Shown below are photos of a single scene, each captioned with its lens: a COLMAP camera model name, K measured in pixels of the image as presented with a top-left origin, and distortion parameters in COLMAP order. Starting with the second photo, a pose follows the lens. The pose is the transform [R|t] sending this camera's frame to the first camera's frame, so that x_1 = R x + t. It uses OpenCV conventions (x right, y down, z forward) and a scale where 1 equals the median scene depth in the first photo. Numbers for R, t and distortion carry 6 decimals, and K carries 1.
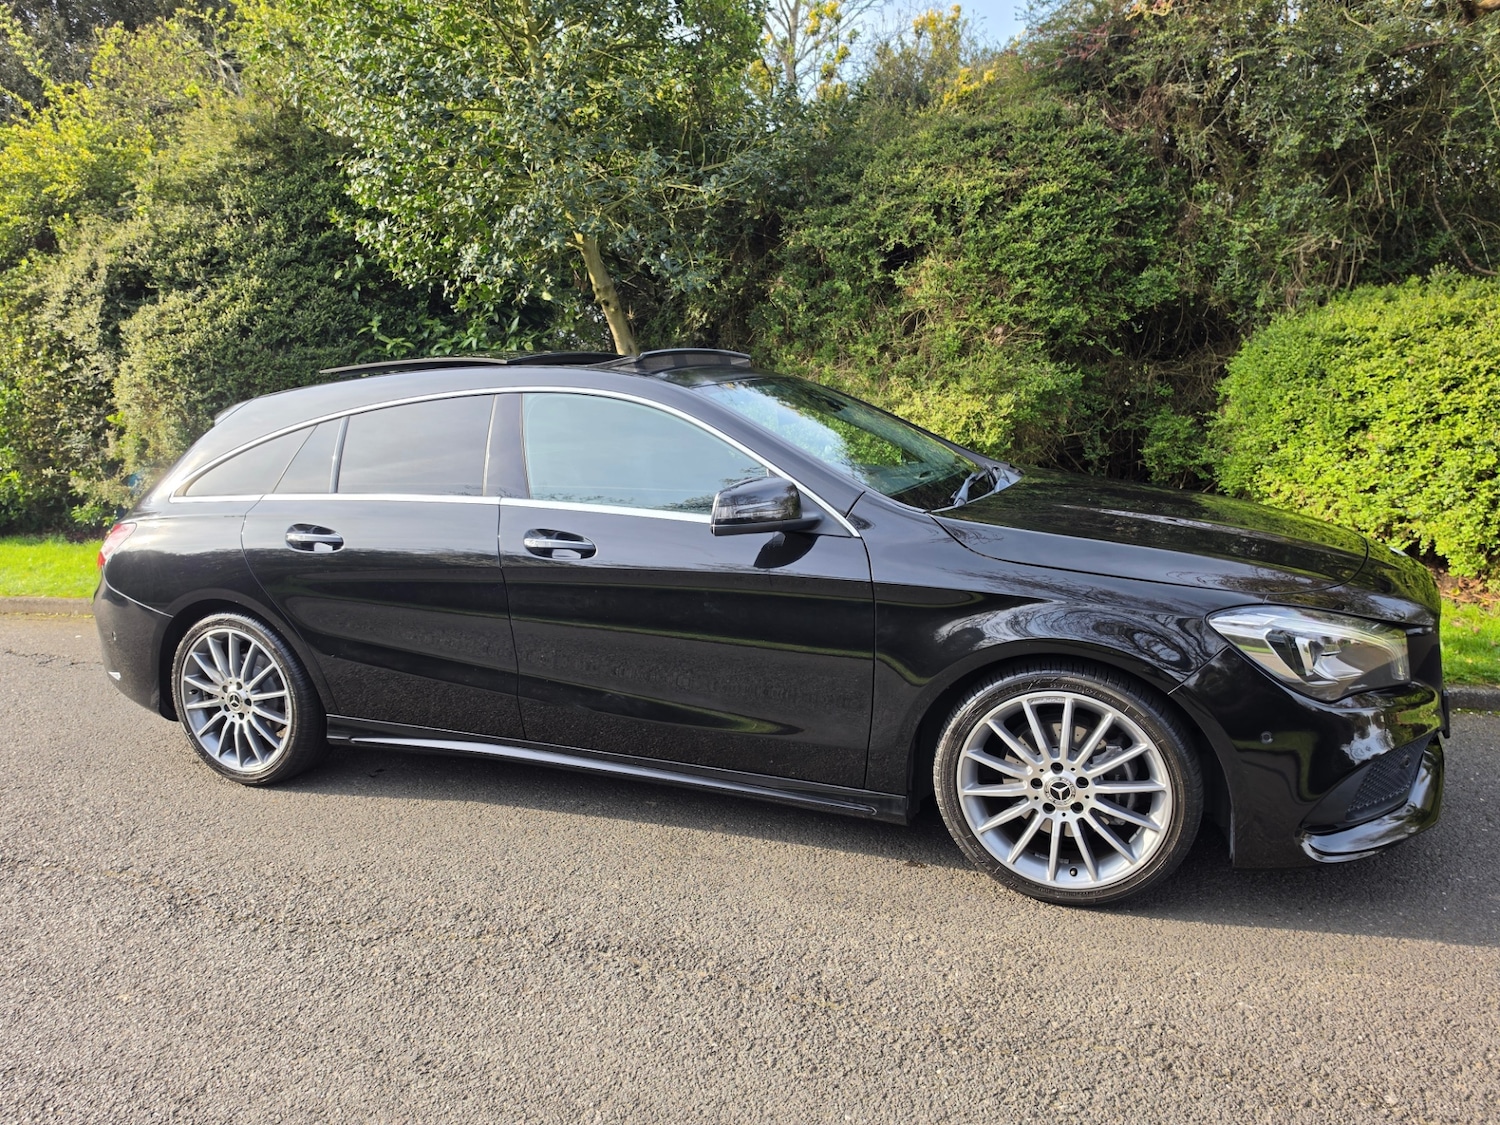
lens RADIAL K [[1044.0, 0, 718.4], [0, 1044.0, 557.3], [0, 0, 1]] dist [0.113100, -0.188789]
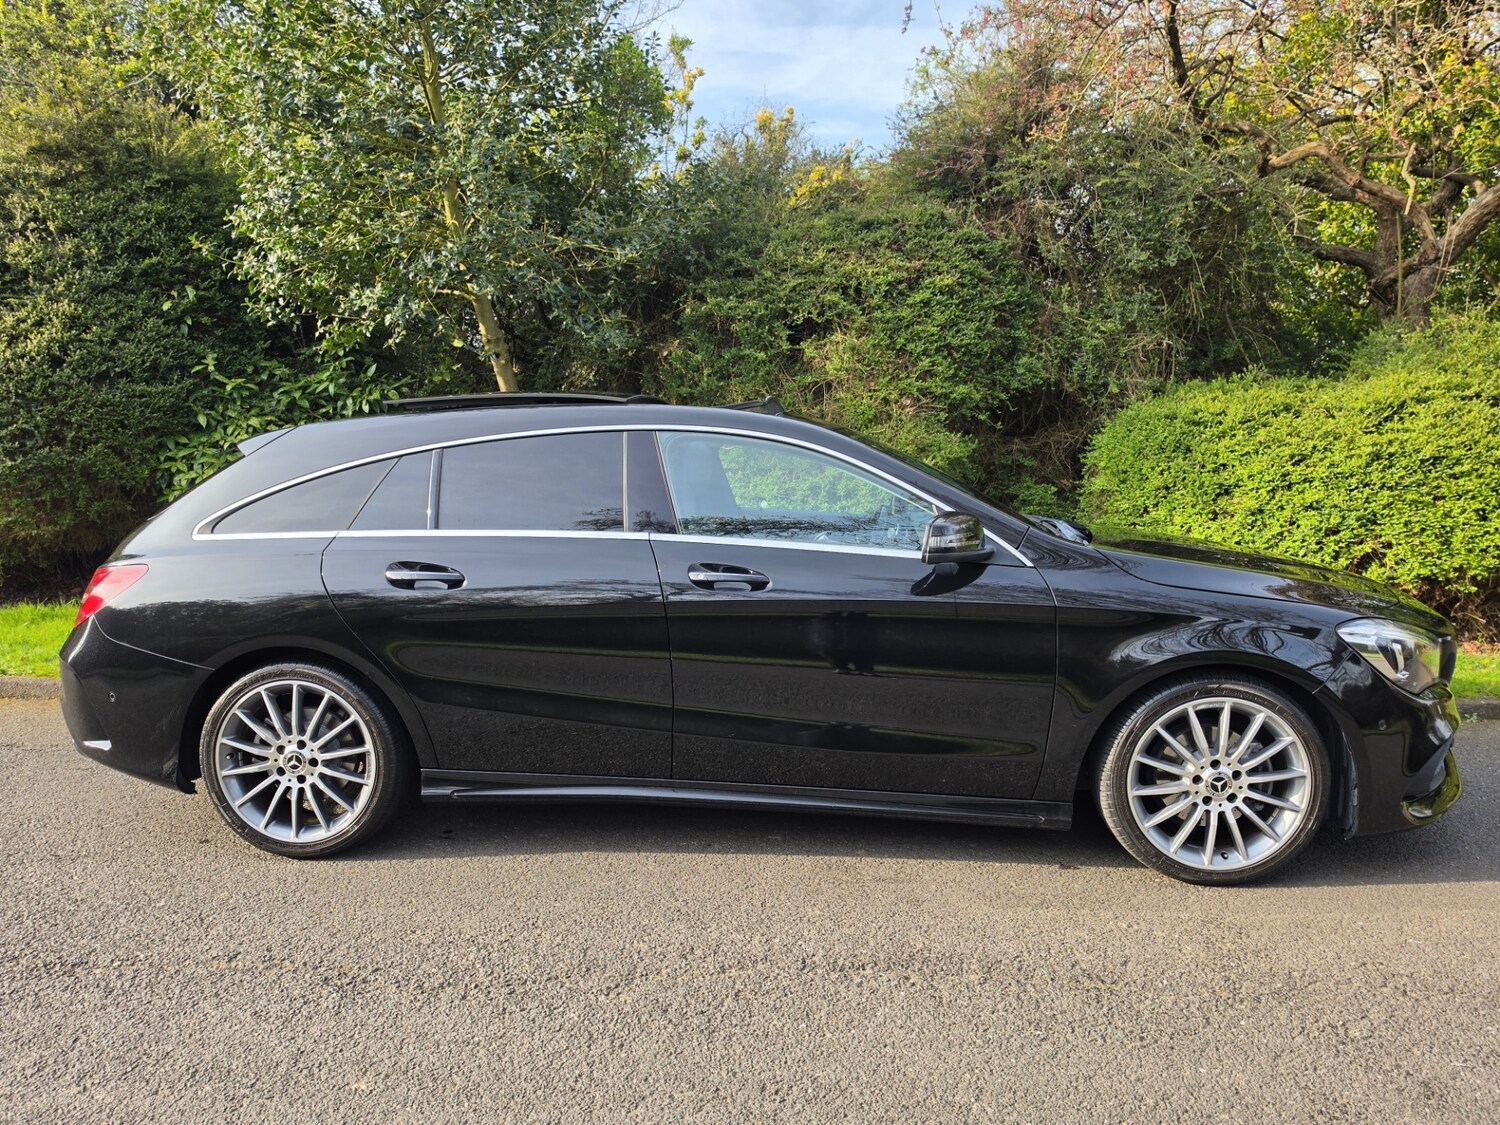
lens RADIAL K [[1048.0, 0, 735.6], [0, 1048.0, 569.5], [0, 0, 1]] dist [0.084711, -0.108808]
pose [[0.951319, 0.002085, 0.308202, -0.243685], [0.016435, 0.998211, -0.057484, 0.020098], [-0.307770, 0.059751, 0.949583, 0.019738]]
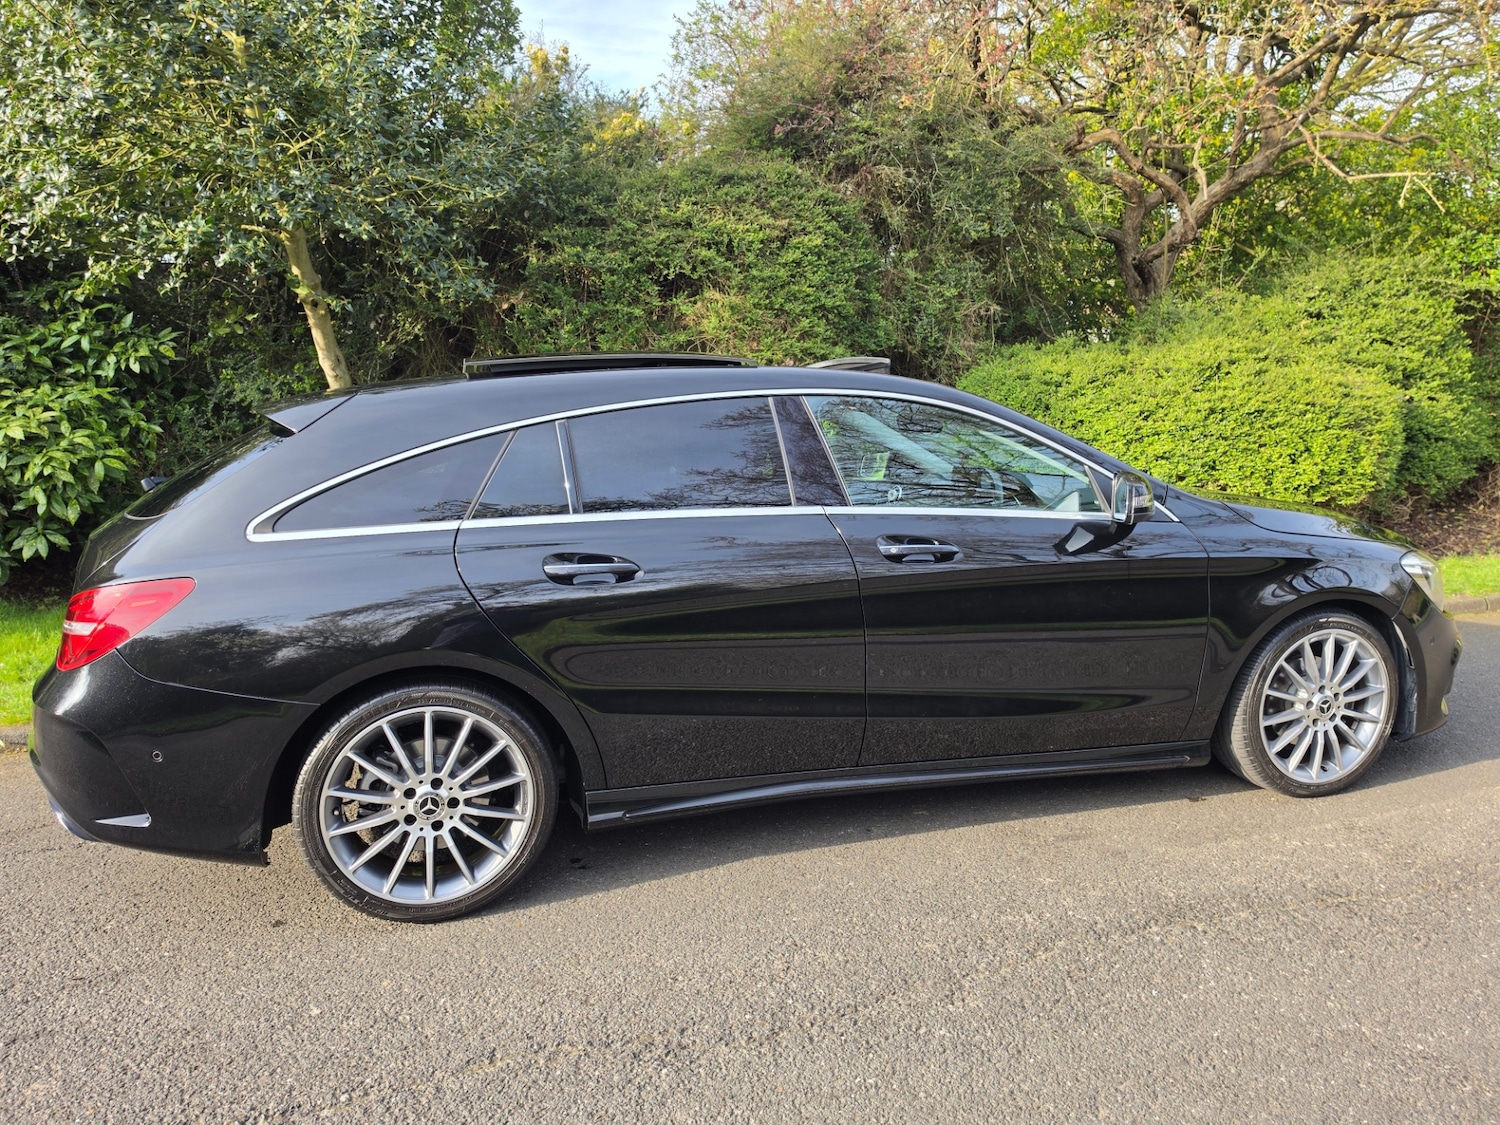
lens RADIAL K [[1050.2, 0, 741.7], [0, 1050.2, 564.4], [0, 0, 1]] dist [0.070349, -0.088169]
pose [[0.779041, -0.066216, 0.623467, -0.470335], [0.088954, 0.996021, -0.005367, -0.004501], [-0.620631, 0.059641, 0.781832, 0.185714]]
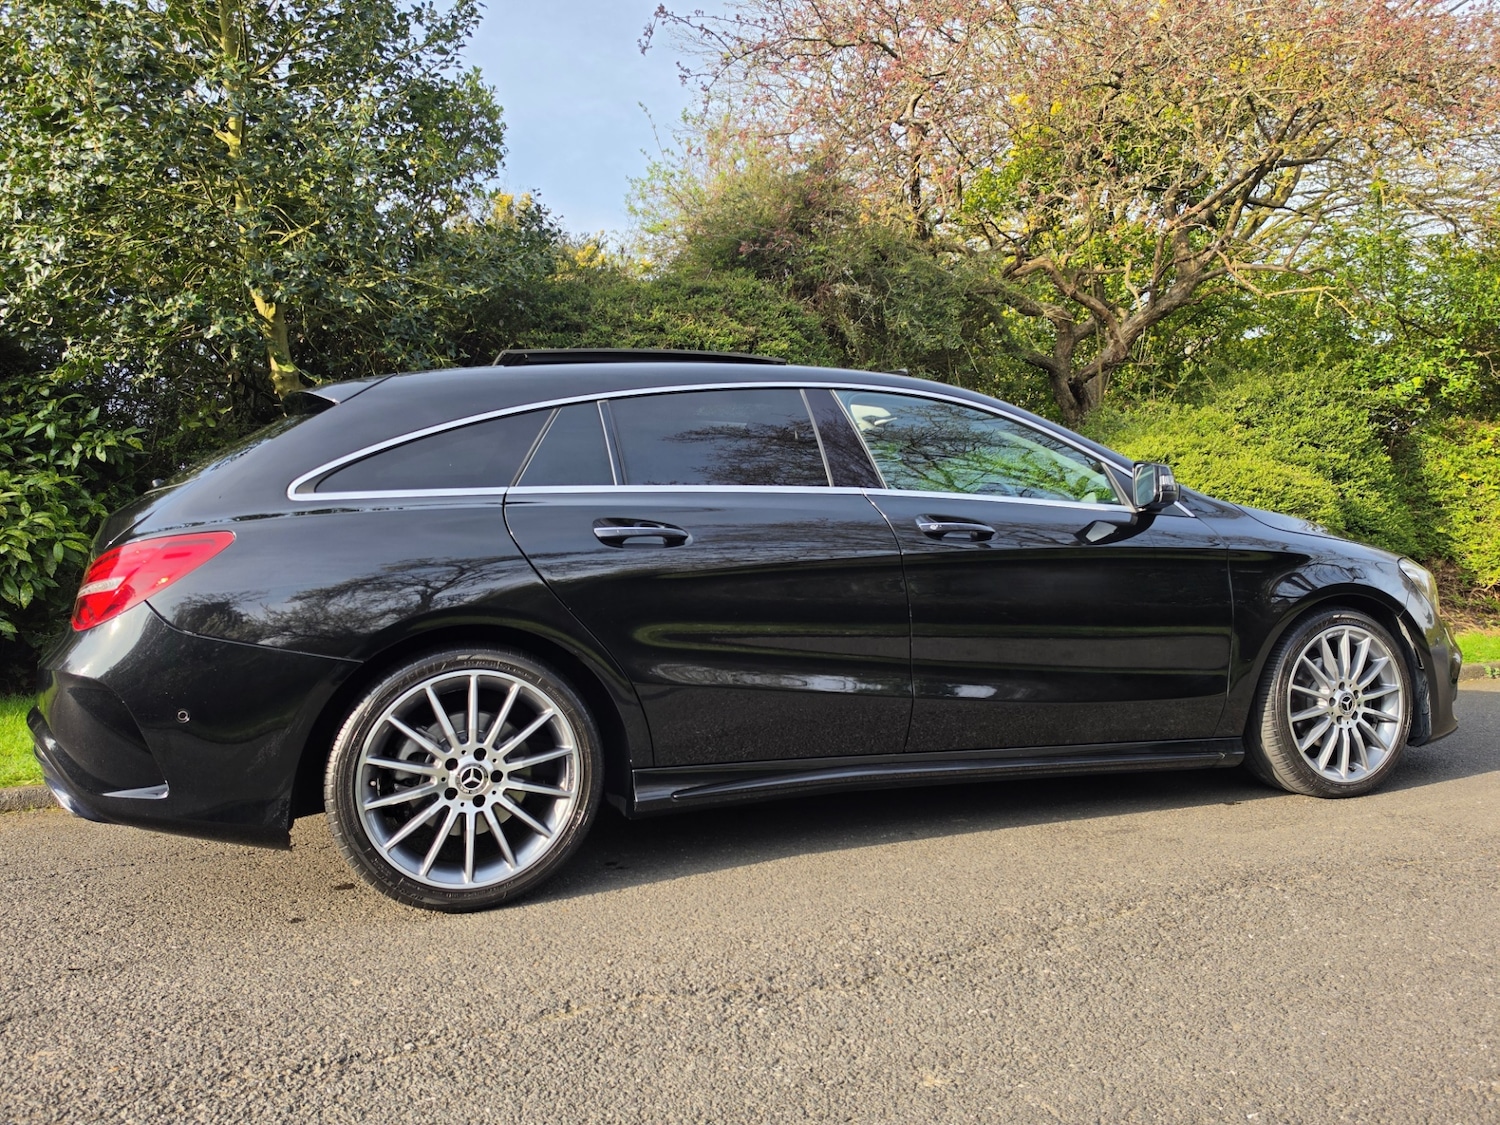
lens RADIAL K [[1048.0, 0, 735.6], [0, 1048.0, 569.5], [0, 0, 1]] dist [0.084711, -0.108808]
pose [[0.733163, 0.031487, 0.679324, -0.513155], [0.111673, 0.979793, -0.165936, 0.087090], [-0.670822, 0.197520, 0.714831, 0.240063]]
